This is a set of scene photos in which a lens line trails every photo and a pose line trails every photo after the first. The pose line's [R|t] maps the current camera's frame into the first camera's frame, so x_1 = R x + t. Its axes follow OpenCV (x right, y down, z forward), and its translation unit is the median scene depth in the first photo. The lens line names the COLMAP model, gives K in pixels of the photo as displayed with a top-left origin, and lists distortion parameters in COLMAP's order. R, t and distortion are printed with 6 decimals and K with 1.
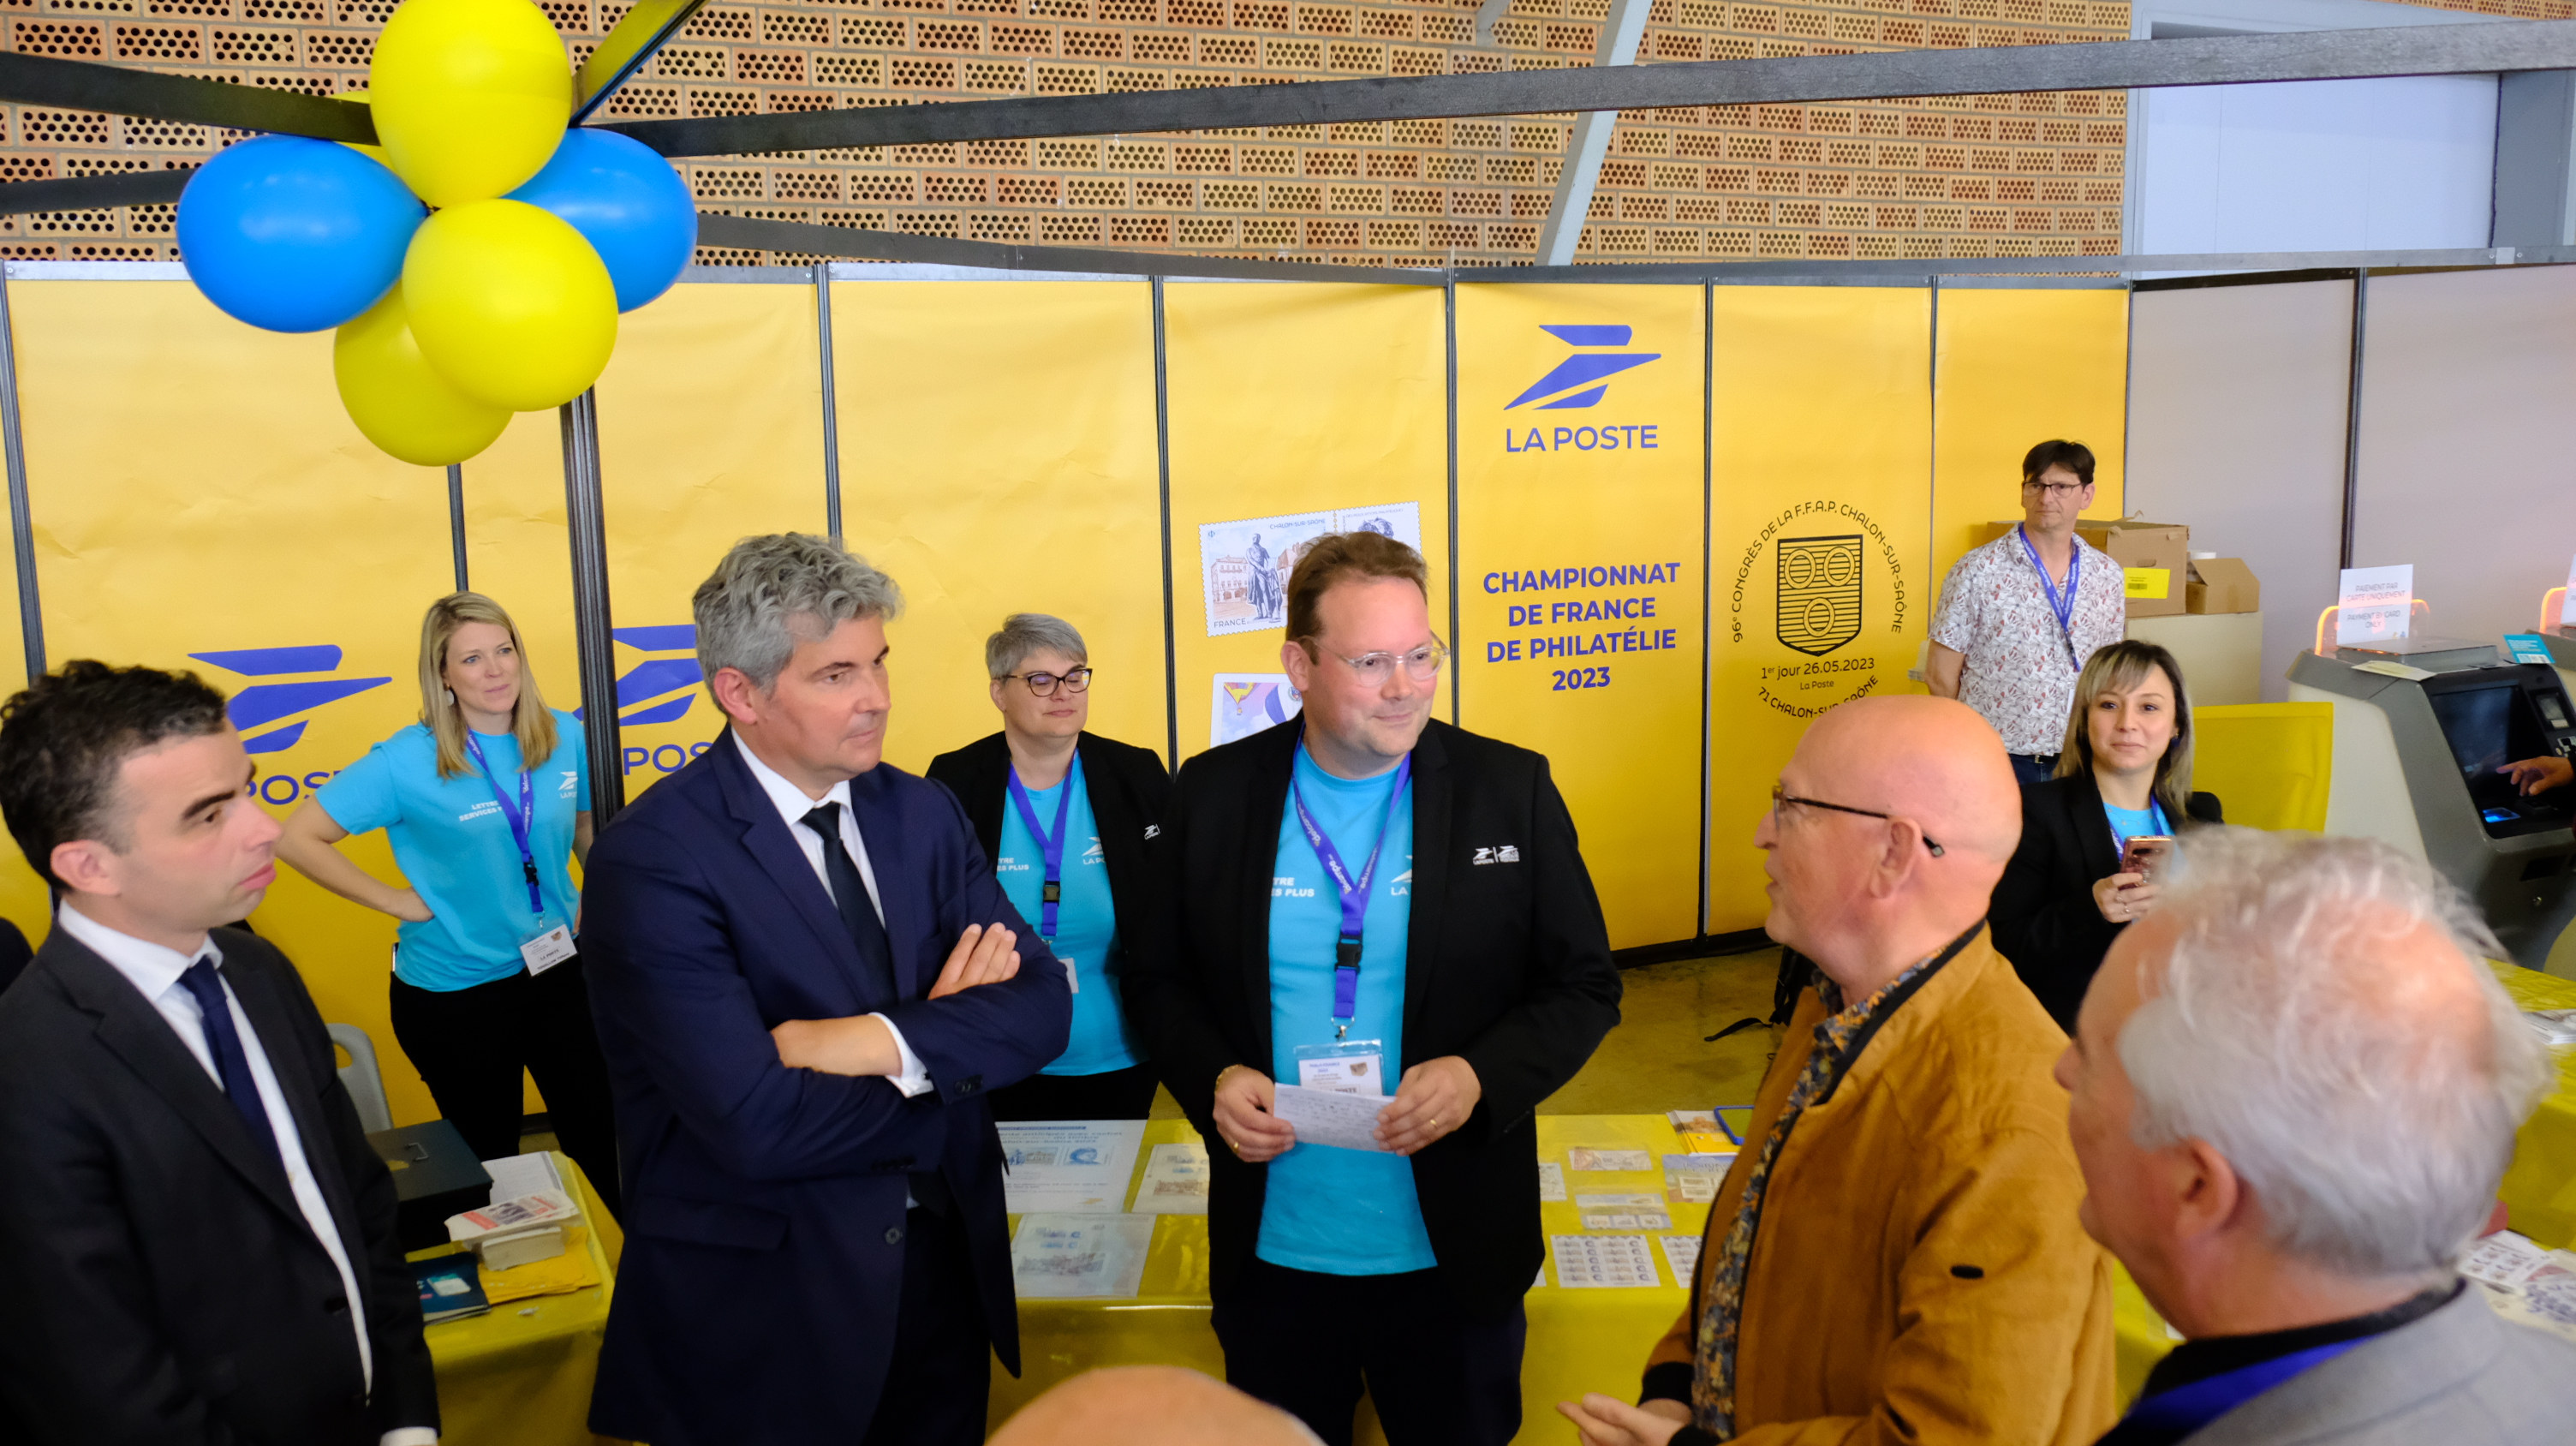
lens RADIAL K [[2081.8, 0, 1291.3], [0, 2081.8, 737.5], [0, 0, 1]] dist [-0.014212, 0.000581]
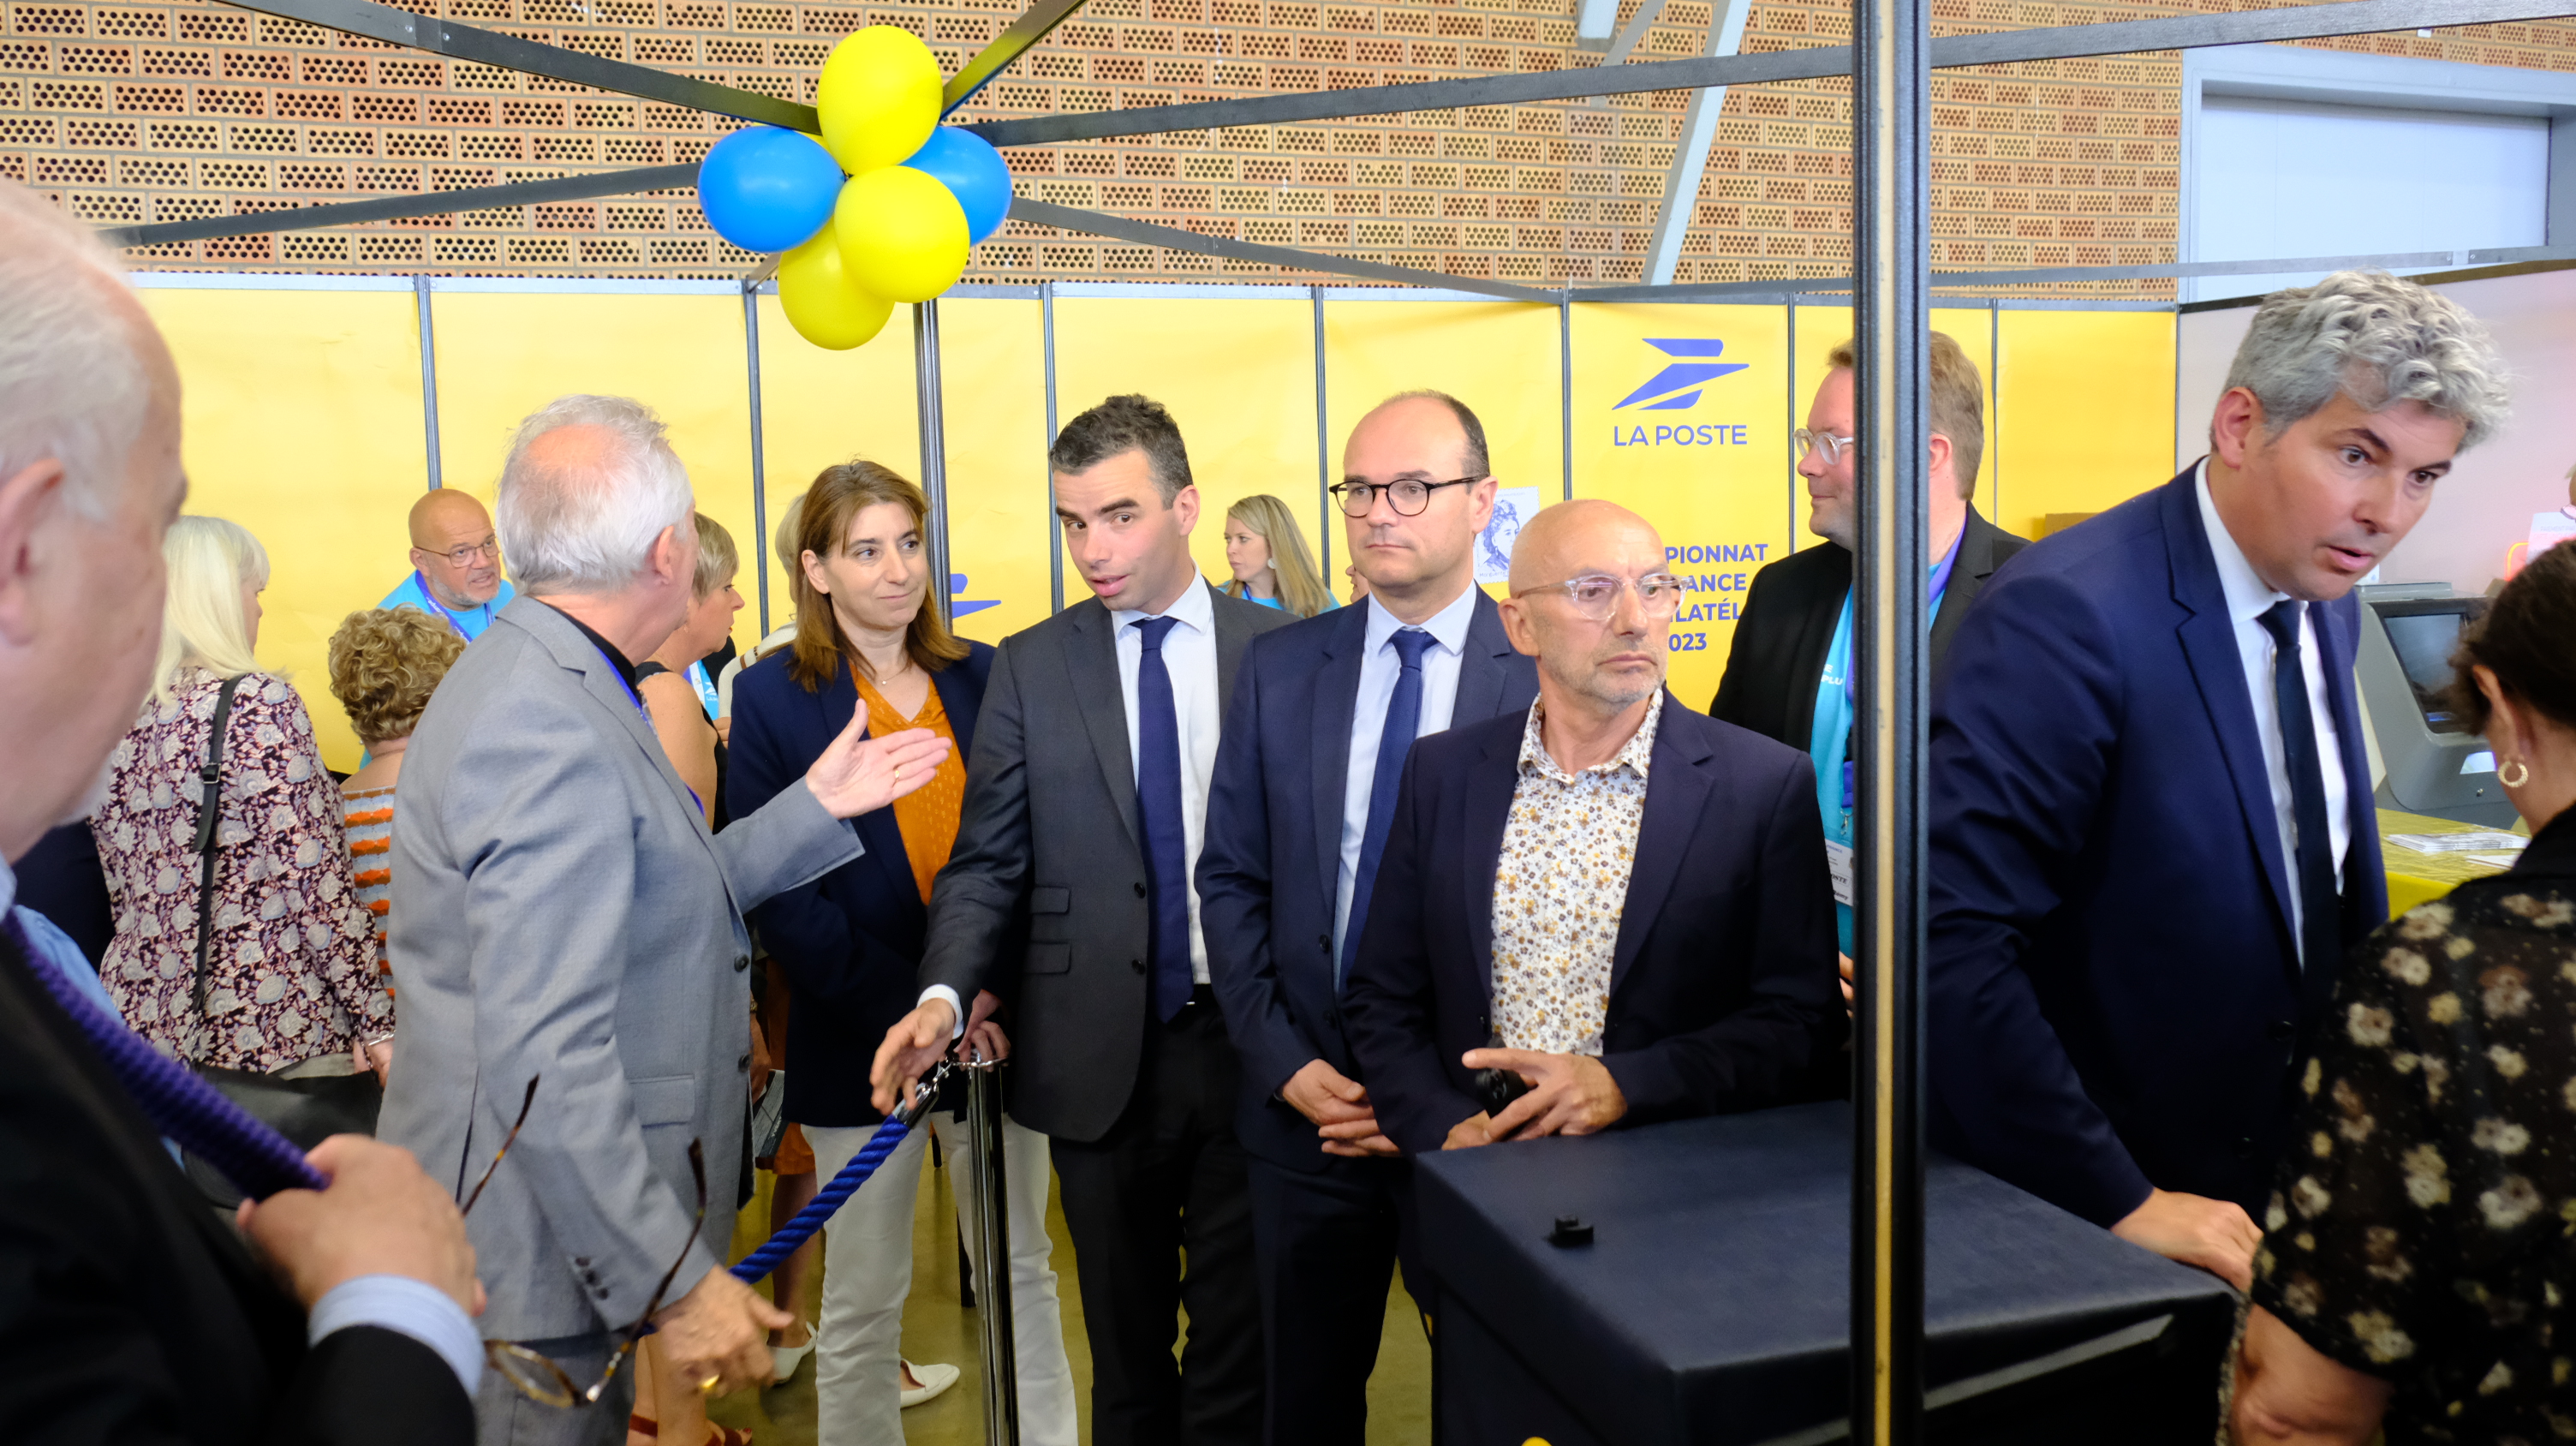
lens RADIAL K [[2081.8, 0, 1295.0], [0, 2081.8, 725.4], [0, 0, 1]] dist [-0.014212, 0.000581]
pose [[0.997300, 0.003660, -0.073347, 0.010291], [-0.007320, 0.998738, -0.049692, 0.077888], [0.073073, 0.050095, 0.996068, -0.169082]]
